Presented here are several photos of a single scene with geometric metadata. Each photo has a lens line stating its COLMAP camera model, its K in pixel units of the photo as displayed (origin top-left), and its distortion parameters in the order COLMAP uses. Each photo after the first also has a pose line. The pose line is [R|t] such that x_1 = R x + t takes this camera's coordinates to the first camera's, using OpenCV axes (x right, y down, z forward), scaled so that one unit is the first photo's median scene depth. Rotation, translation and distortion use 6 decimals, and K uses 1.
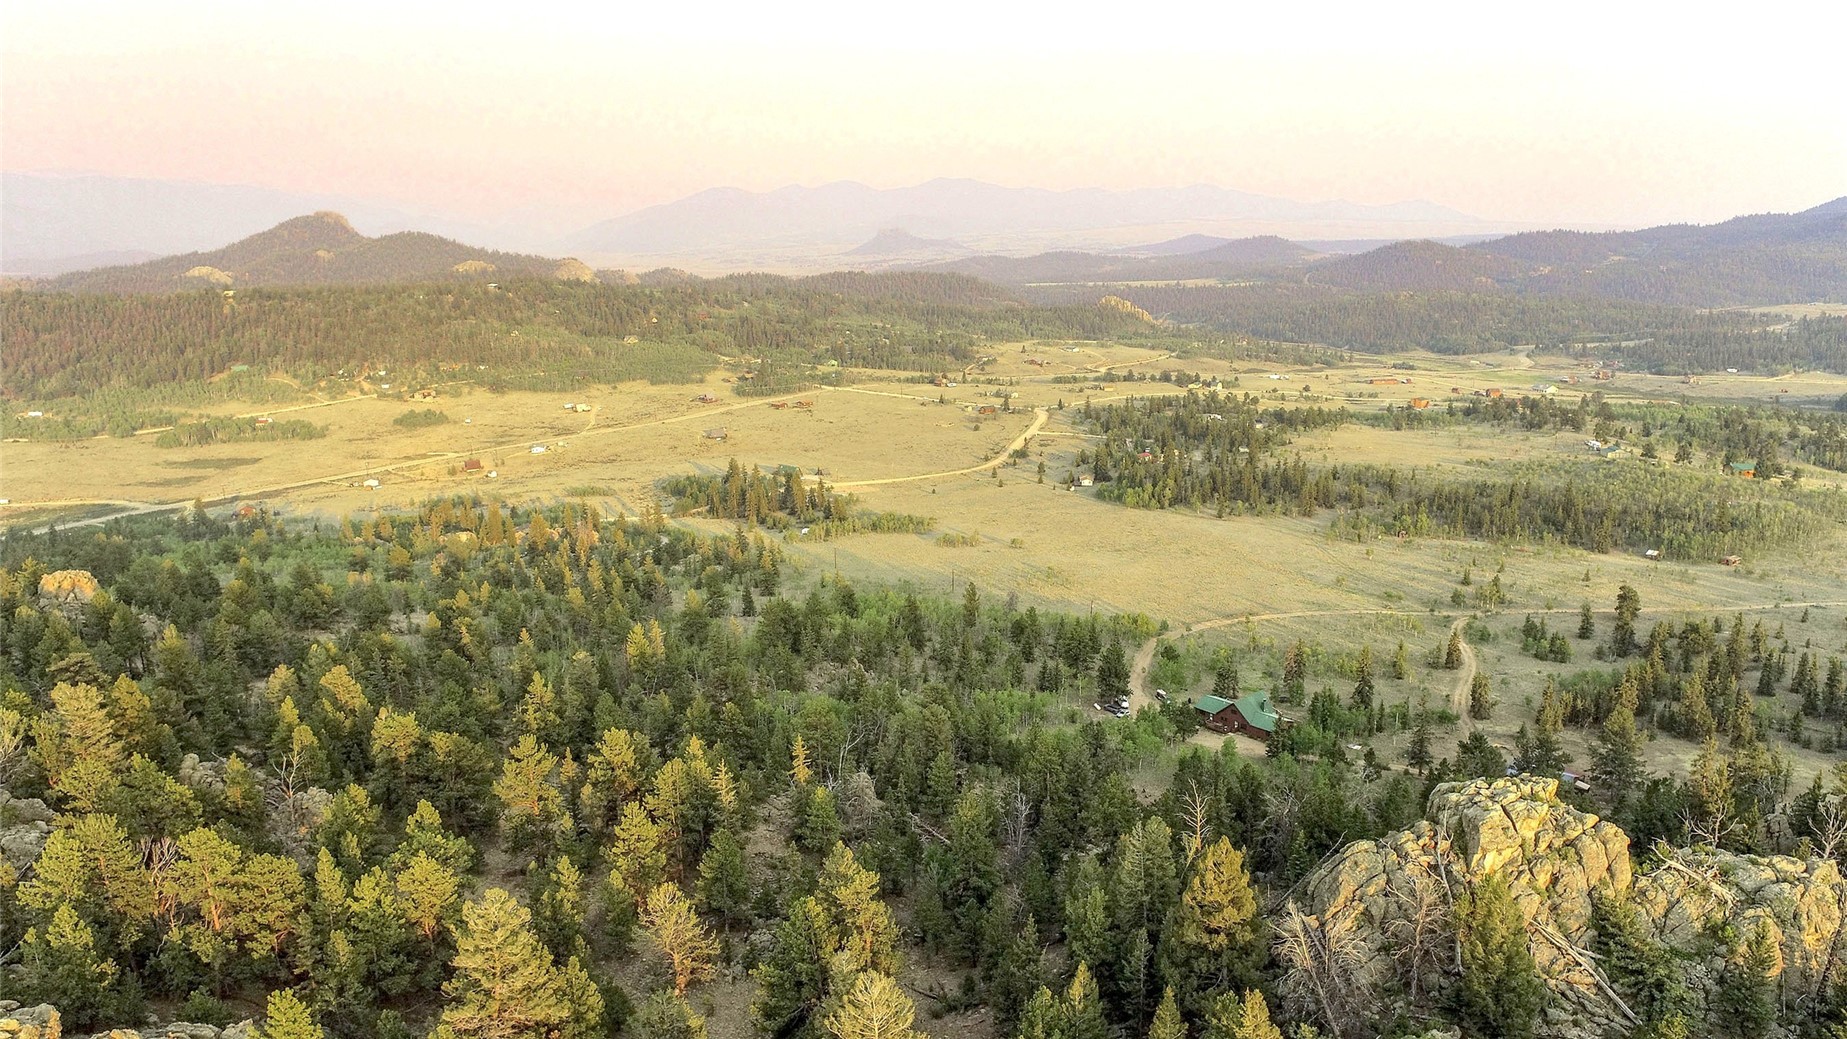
lens RADIAL K [[1280.5, 0, 923.5], [0, 1280.5, 519.5], [0, 0, 1]] dist [-0.002431, 0.000179]
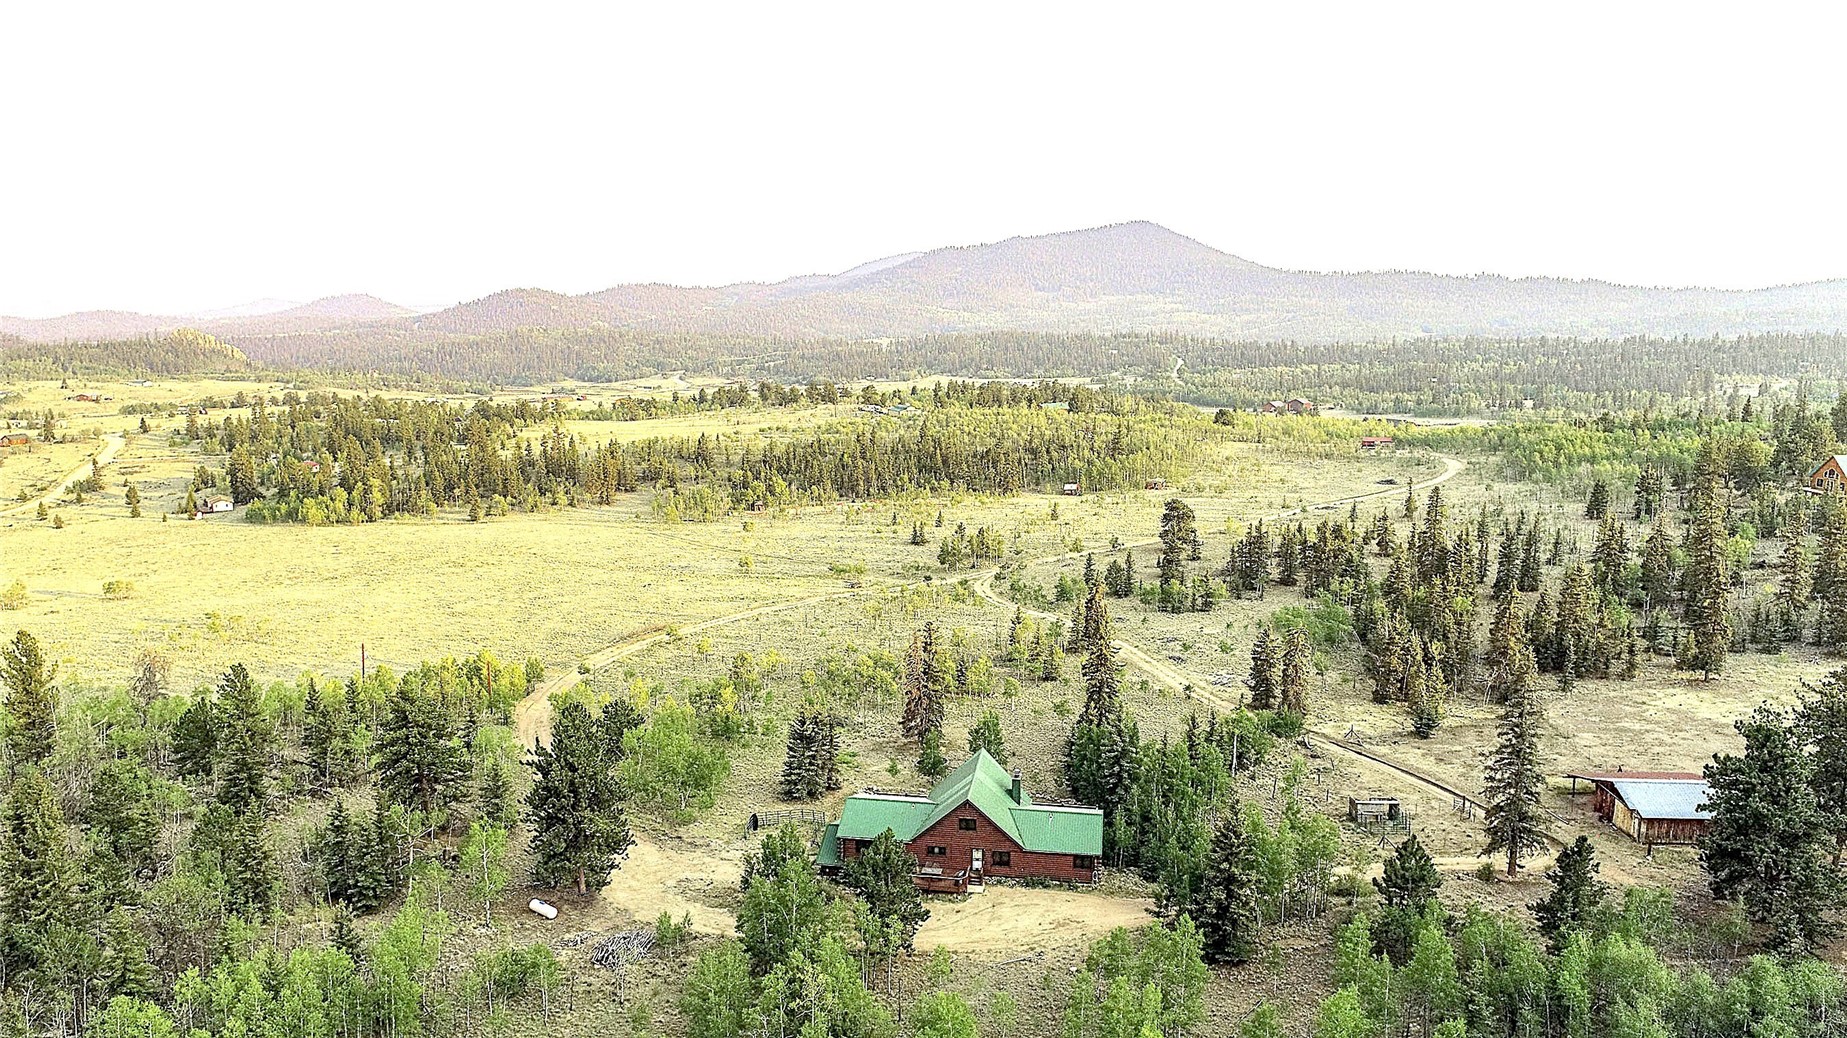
lens RADIAL K [[1280.5, 0, 923.5], [0, 1280.5, 519.0], [0, 0, 1]] dist [-0.002431, 0.000179]
pose [[0.781335, -0.096711, 0.616573, 0.009300], [0.130169, 0.991447, -0.009443, 0.029465], [-0.610386, 0.087637, 0.787241, 0.314396]]
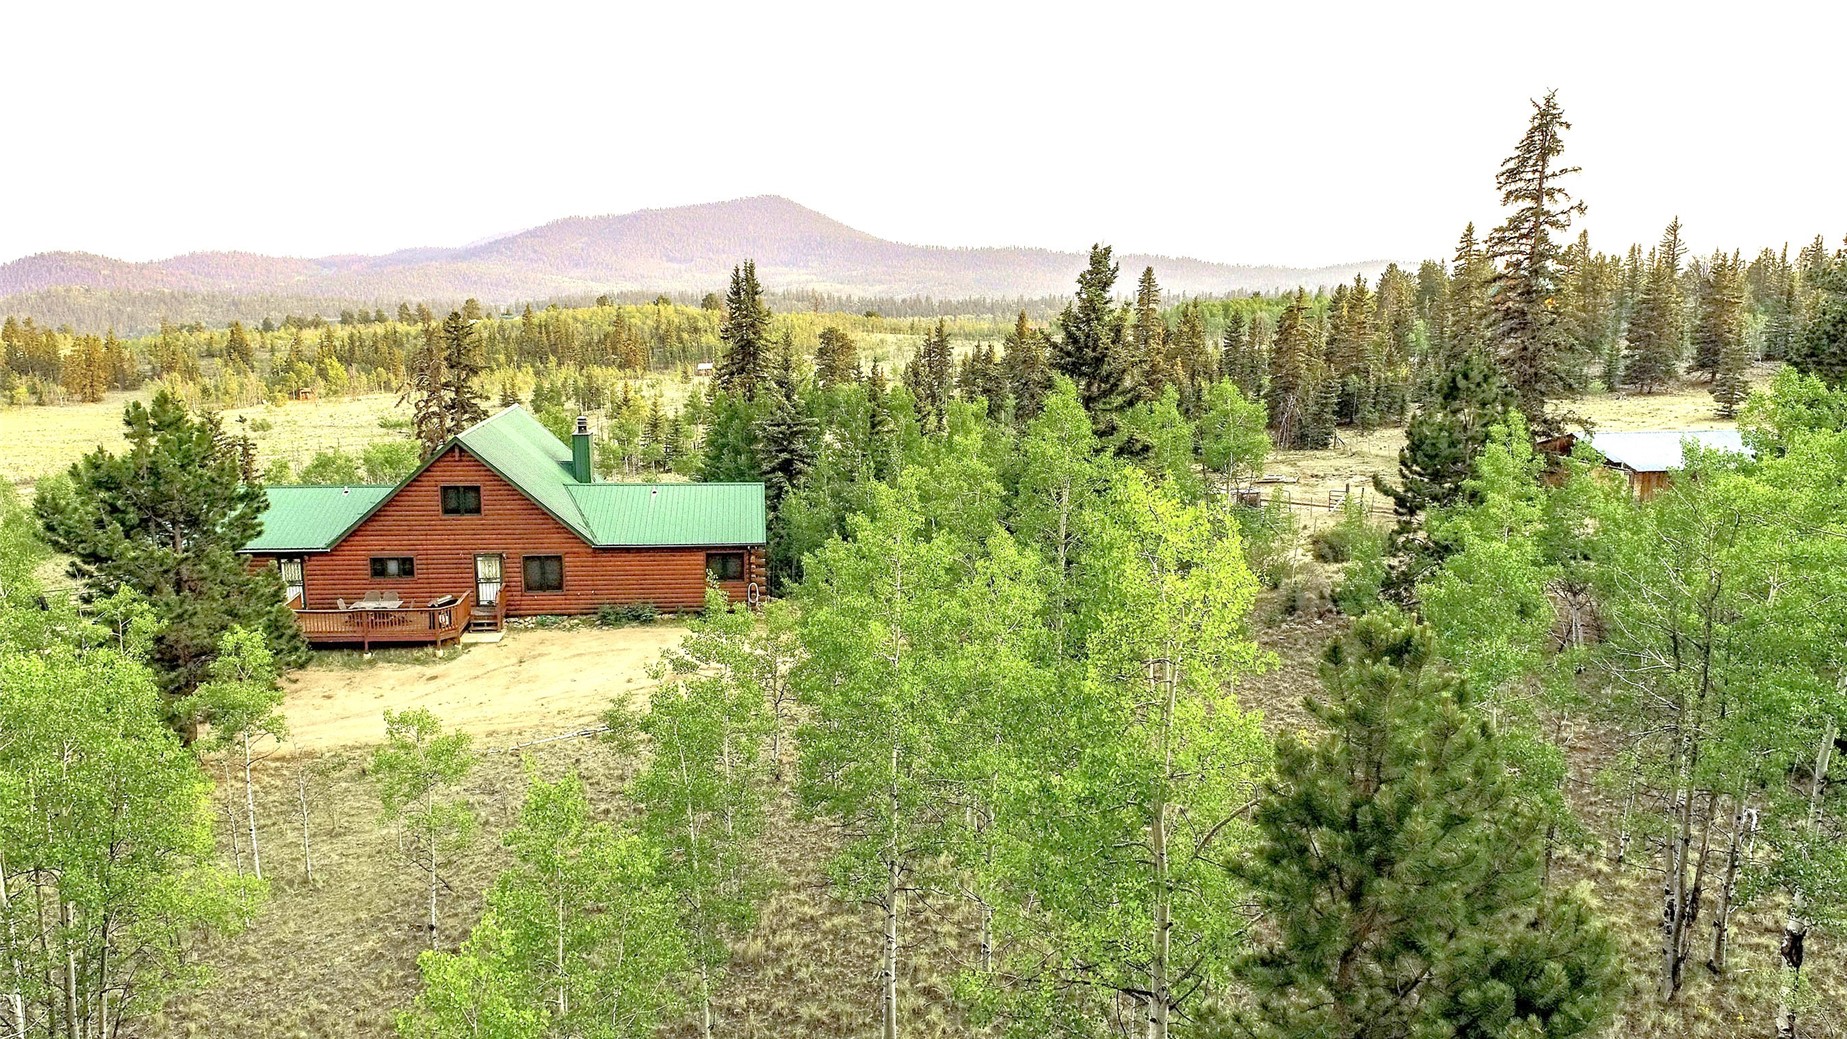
lens RADIAL K [[1271.2, 0, 923.5], [0, 1271.2, 519.5], [0, 0, 1]] dist [-0.001795, 0.000837]
pose [[0.578169, -0.133243, 0.804964, 0.064838], [0.165619, 0.985202, 0.044121, 0.067663], [-0.798931, 0.107807, 0.591681, 0.376371]]
